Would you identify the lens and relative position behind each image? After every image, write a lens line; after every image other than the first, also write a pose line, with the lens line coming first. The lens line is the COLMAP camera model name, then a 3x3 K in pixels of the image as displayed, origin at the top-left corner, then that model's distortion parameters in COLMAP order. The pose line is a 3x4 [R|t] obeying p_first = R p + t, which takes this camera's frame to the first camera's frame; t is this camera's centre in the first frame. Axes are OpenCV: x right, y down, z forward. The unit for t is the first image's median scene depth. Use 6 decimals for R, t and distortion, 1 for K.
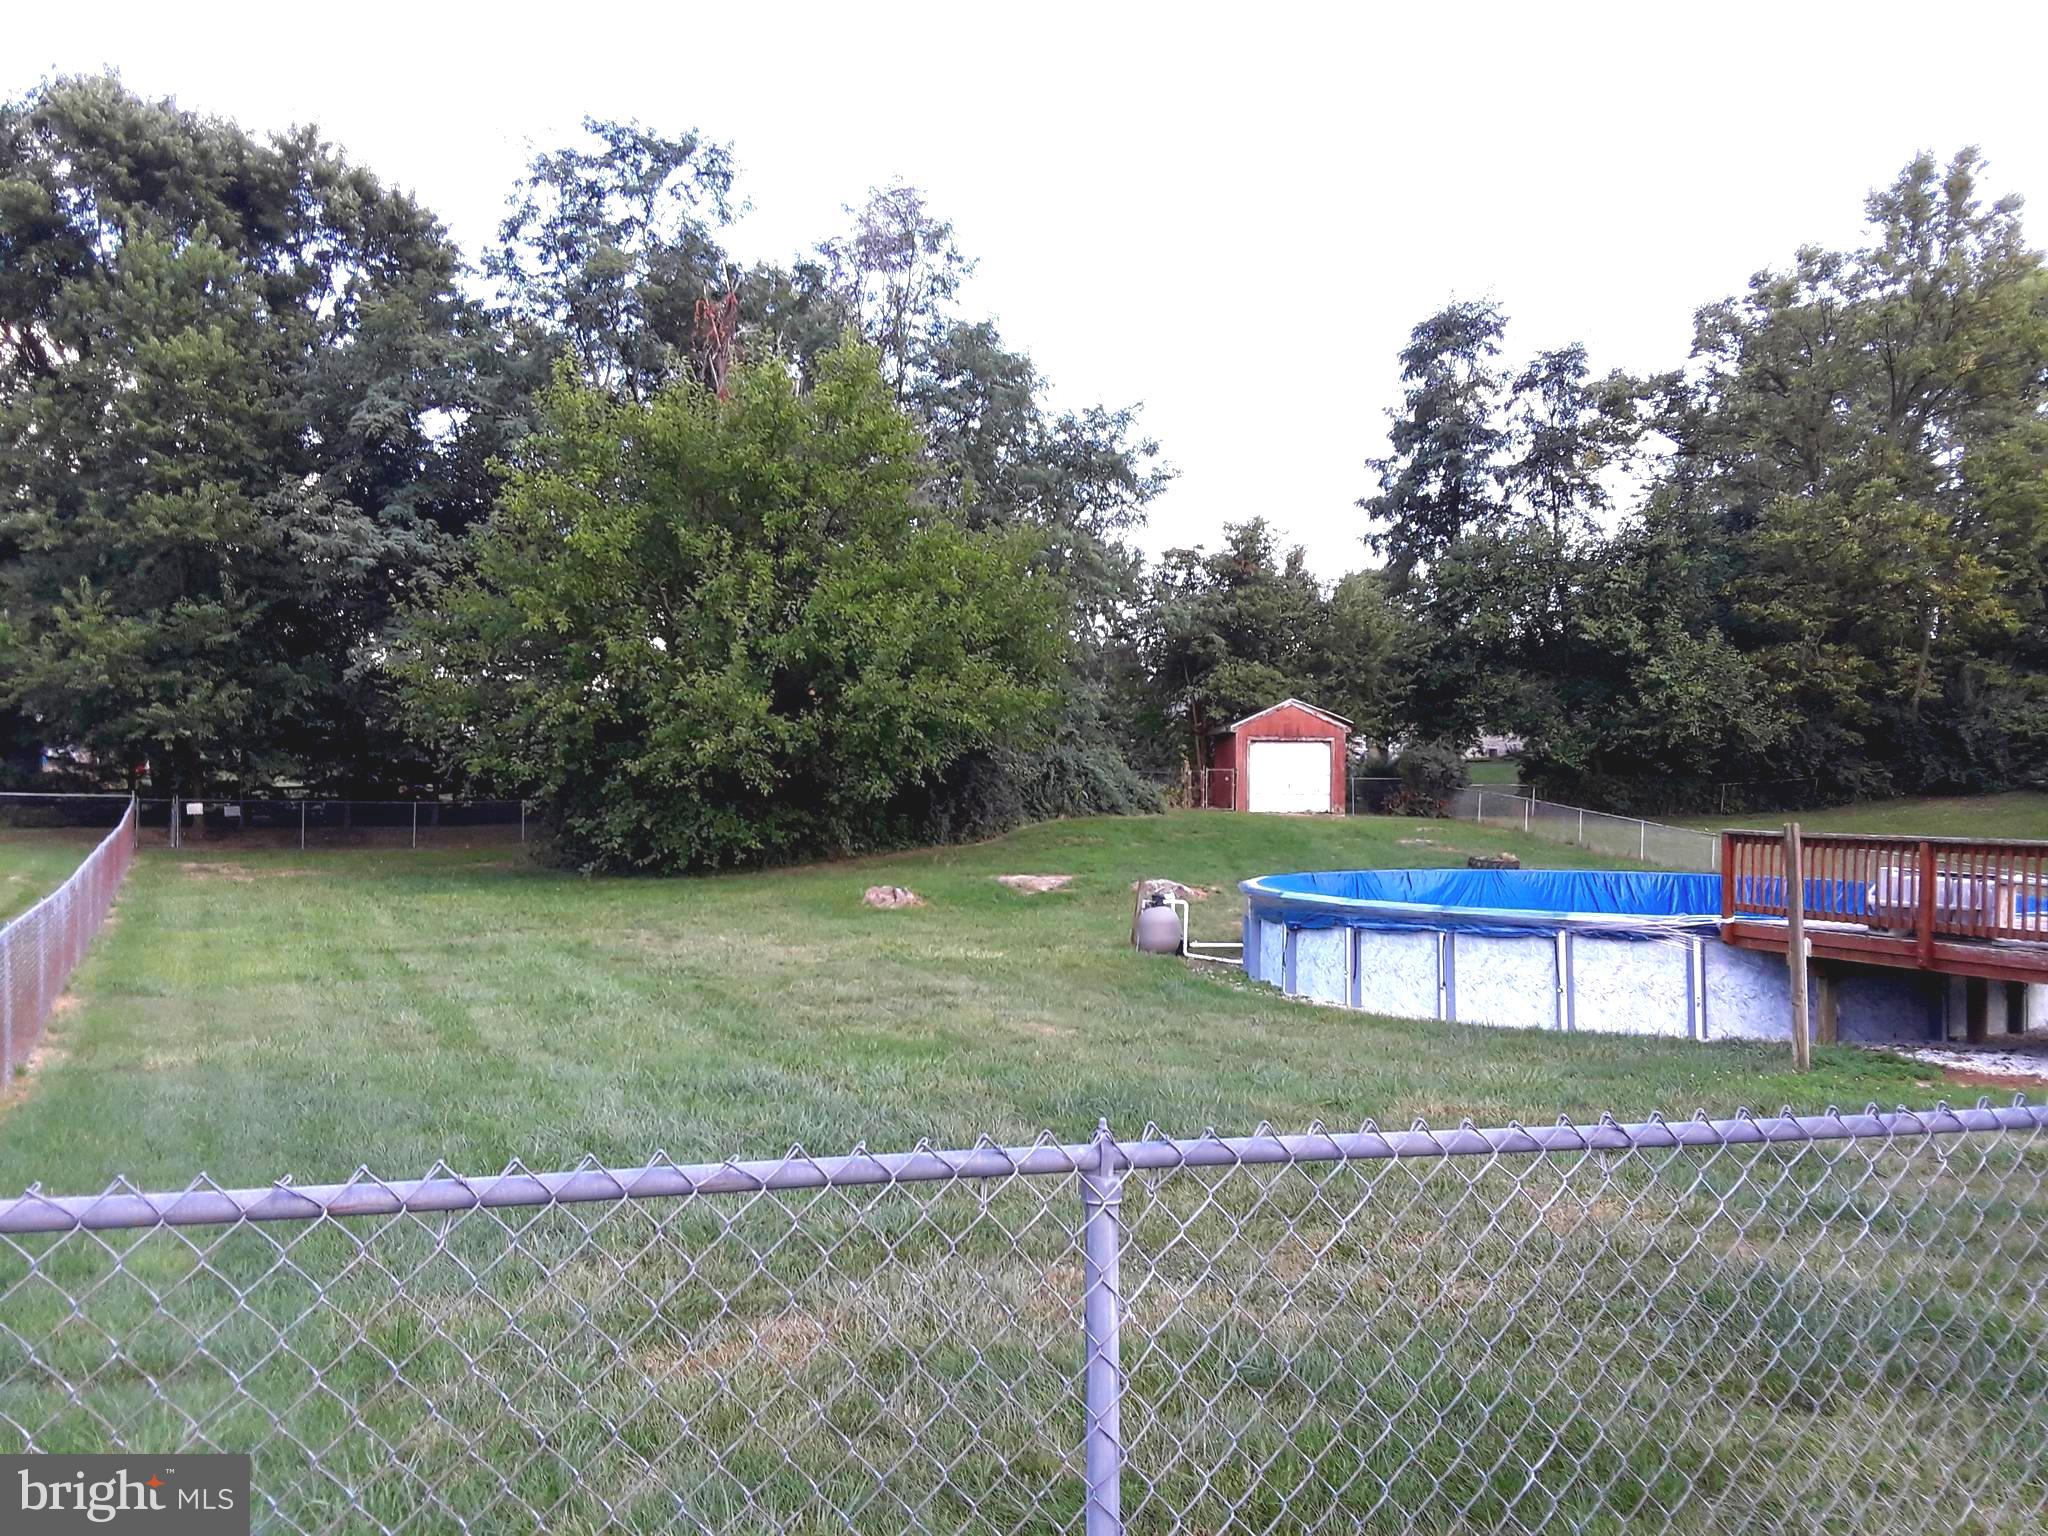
lens RADIAL K [[1685.3, 0, 1044.9], [0, 1685.3, 822.8], [0, 0, 1]] dist [0.071493, -0.134918]
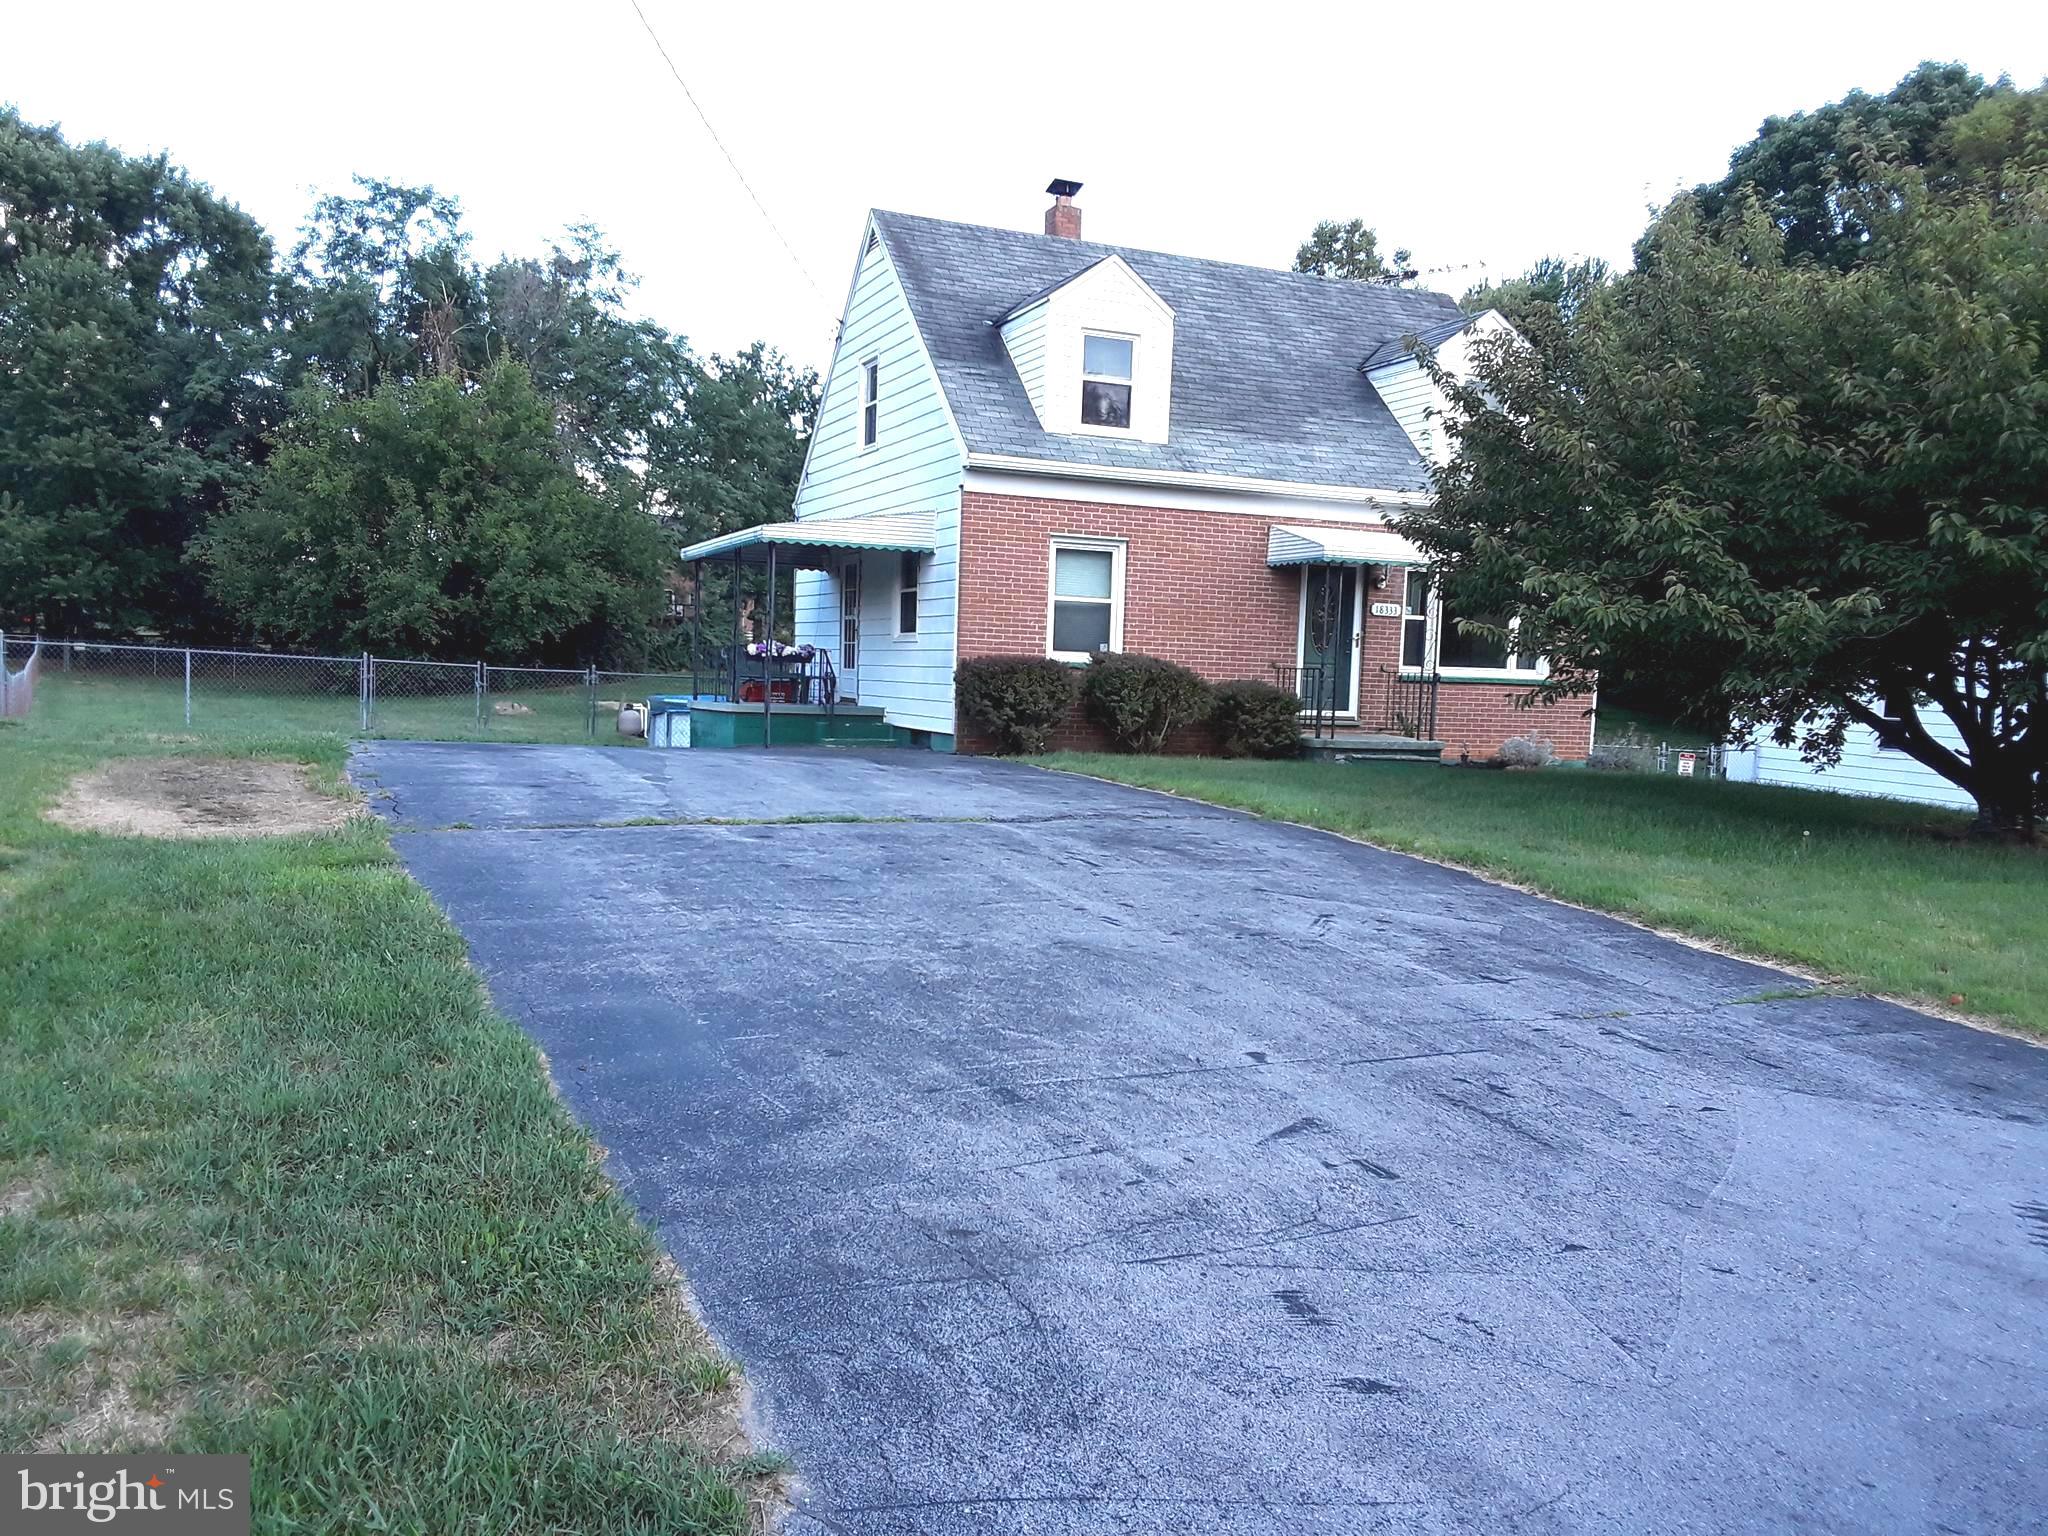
lens RADIAL K [[1685.3, 0, 1059.4], [0, 1685.3, 833.1], [0, 0, 1]] dist [0.071493, -0.134918]
pose [[0.997665, 0.023670, 0.064071, 0.225331], [-0.028293, 0.996987, 0.072229, 0.019812], [-0.062168, -0.073873, 0.995328, -0.466631]]
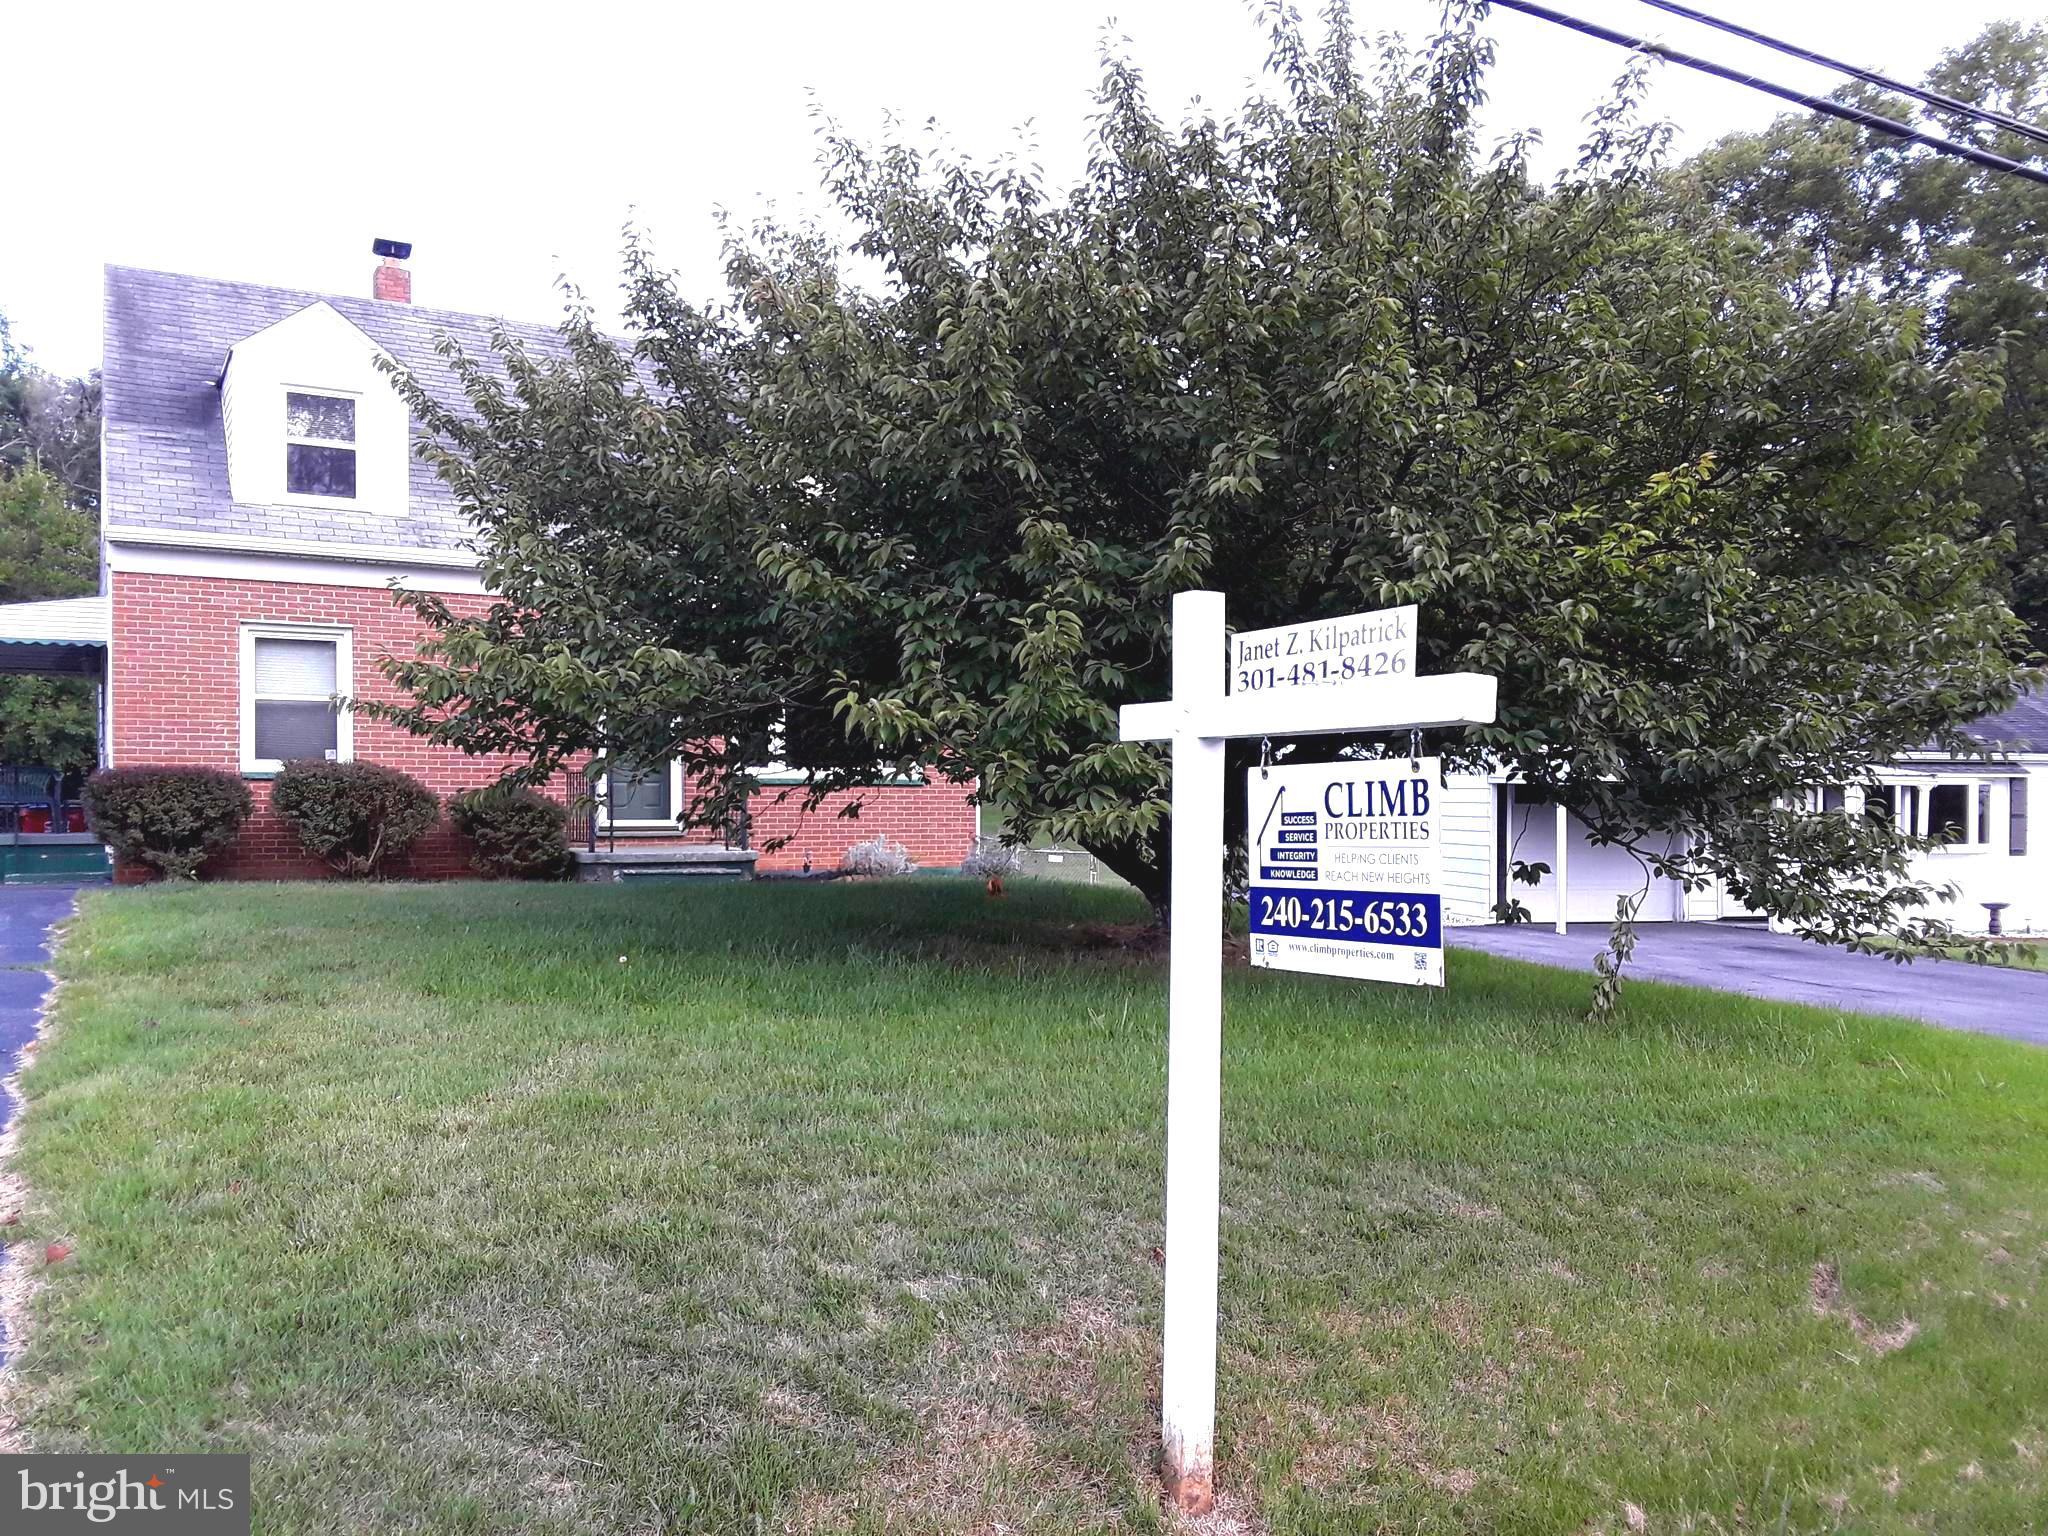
lens RADIAL K [[1685.3, 0, 1032.8], [0, 1685.3, 772.6], [0, 0, 1]] dist [0.071493, -0.134918]
pose [[0.984931, -0.000809, 0.172947, 0.346905], [0.006590, 0.999438, -0.032853, 0.020278], [-0.172823, 0.033498, 0.984383, -0.419696]]
